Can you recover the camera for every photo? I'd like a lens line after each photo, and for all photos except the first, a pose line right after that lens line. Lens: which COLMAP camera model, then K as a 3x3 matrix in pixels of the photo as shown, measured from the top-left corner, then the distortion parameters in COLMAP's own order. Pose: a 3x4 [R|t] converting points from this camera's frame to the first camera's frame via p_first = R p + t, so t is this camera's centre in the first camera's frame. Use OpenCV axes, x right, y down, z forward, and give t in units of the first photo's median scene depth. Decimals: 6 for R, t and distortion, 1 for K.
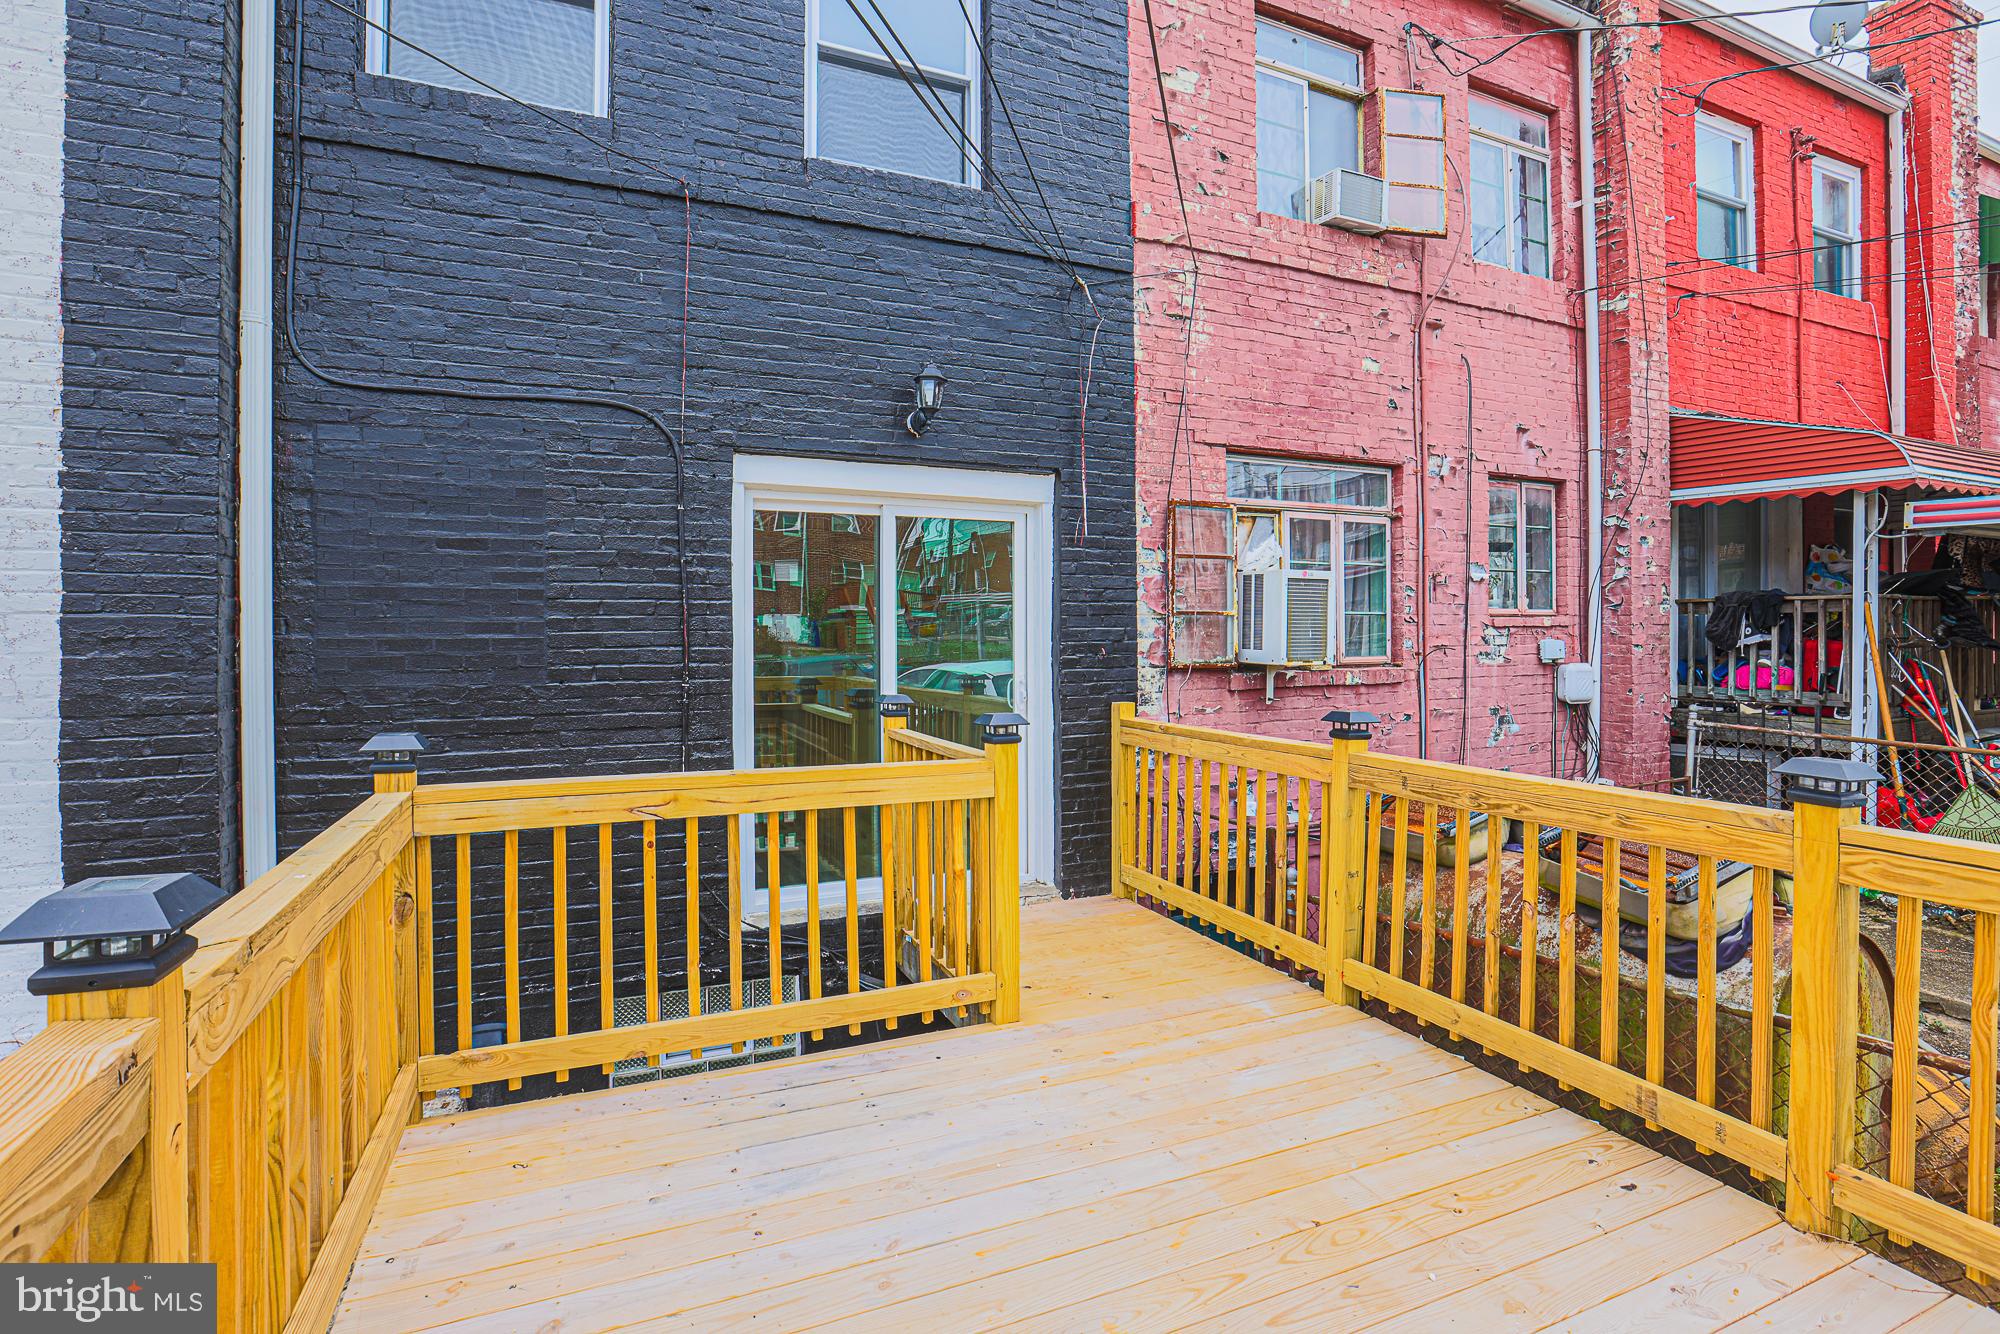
lens RADIAL K [[899.4, 0, 1052.8], [0, 899.4, 633.8], [0, 0, 1]] dist [-0.019257, 0.000378]
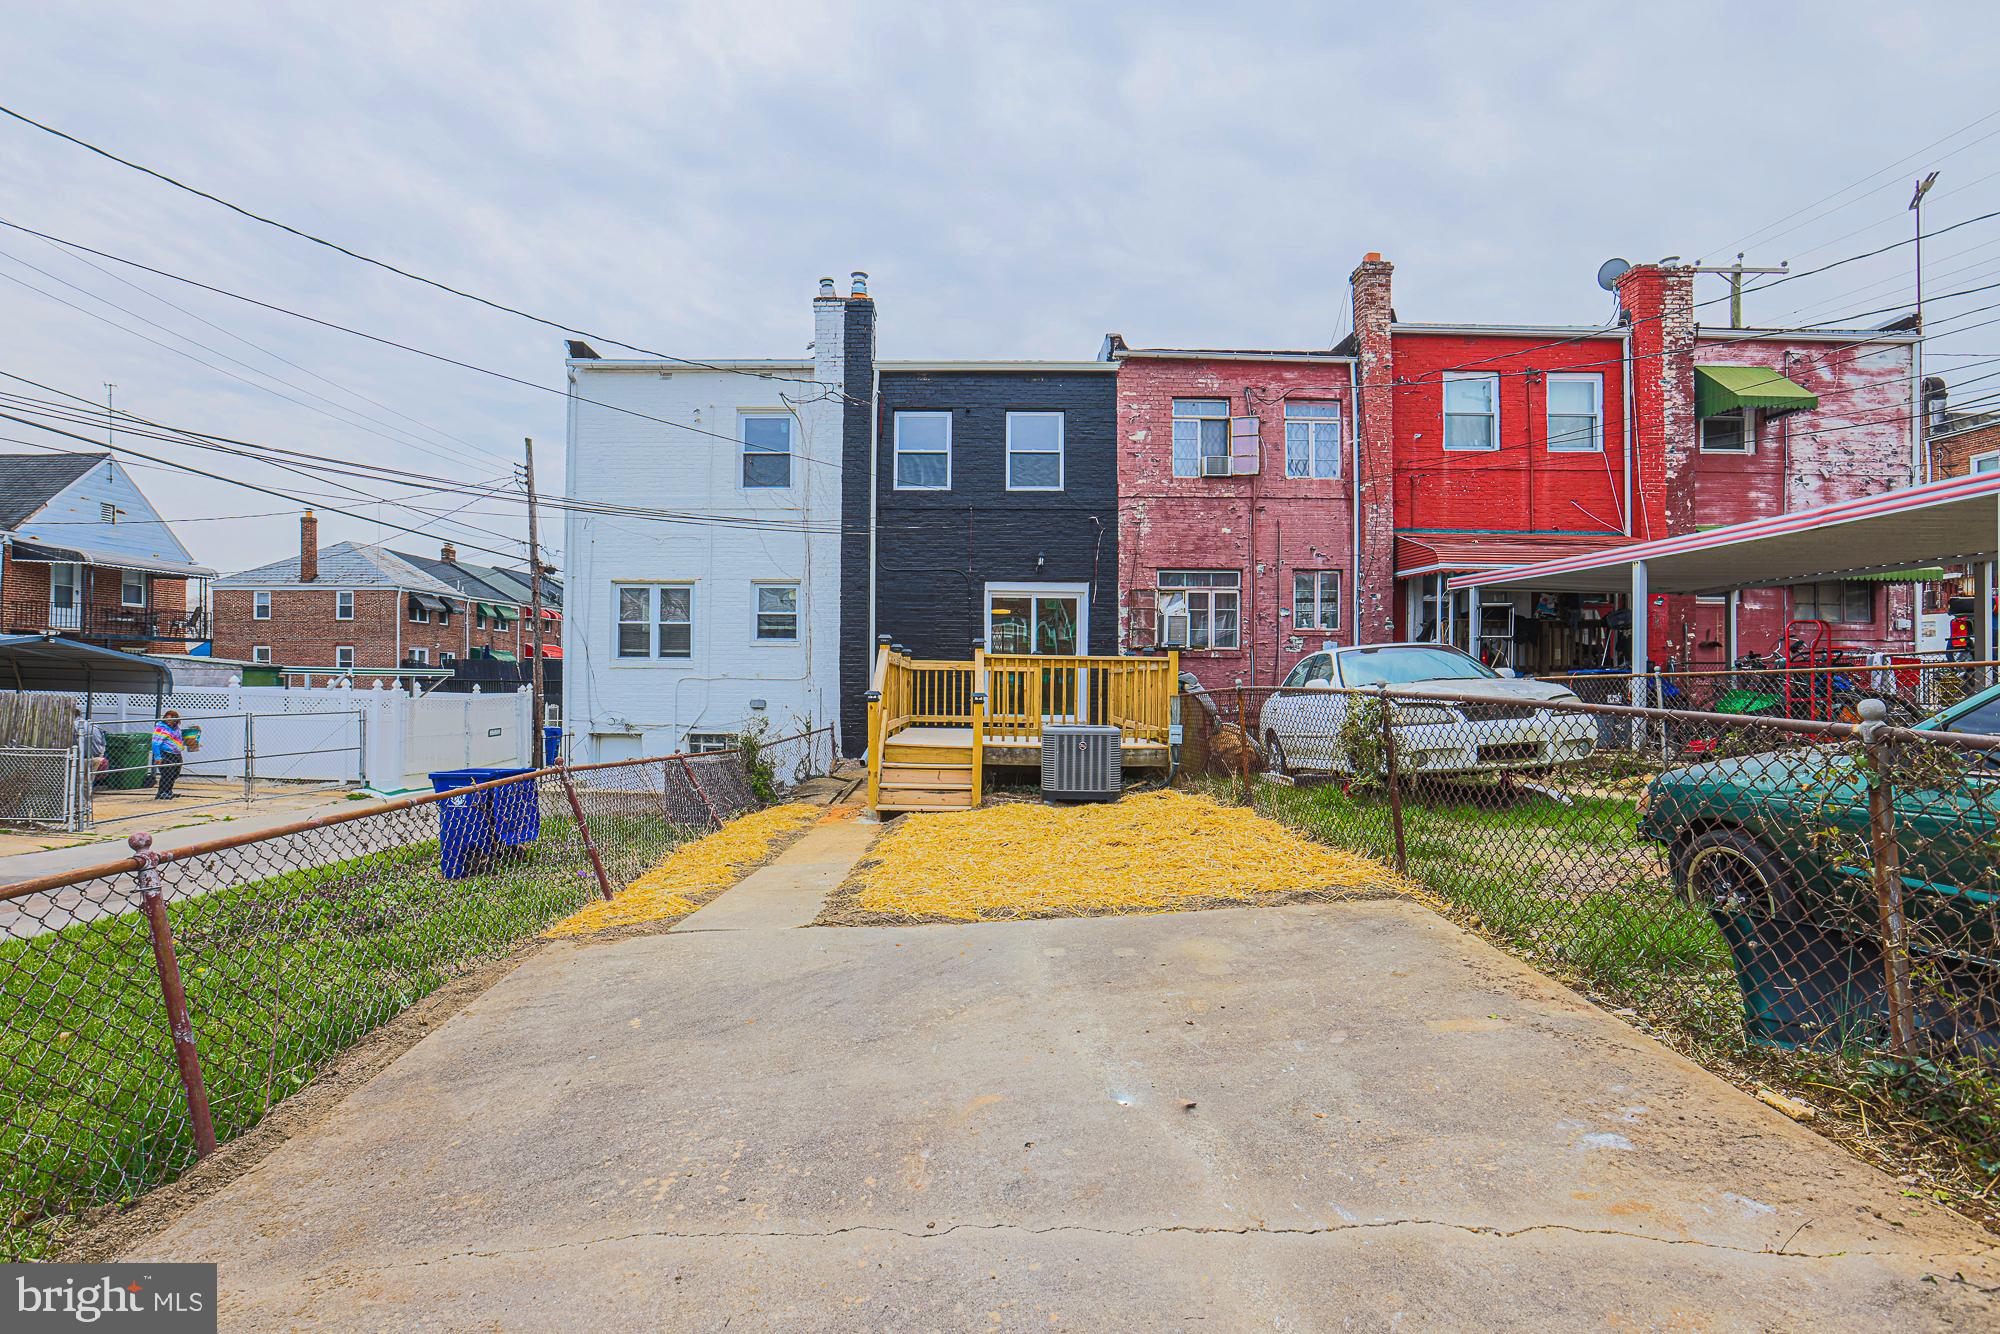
lens RADIAL K [[899.4, 0, 999.2], [0, 899.4, 672.4], [0, 0, 1]] dist [-0.019257, 0.000378]
pose [[0.899860, 0.010401, -0.436055, 0.989263], [-0.015758, 0.999838, -0.008670, 0.143198], [0.435894, 0.014673, 0.899878, -1.702581]]
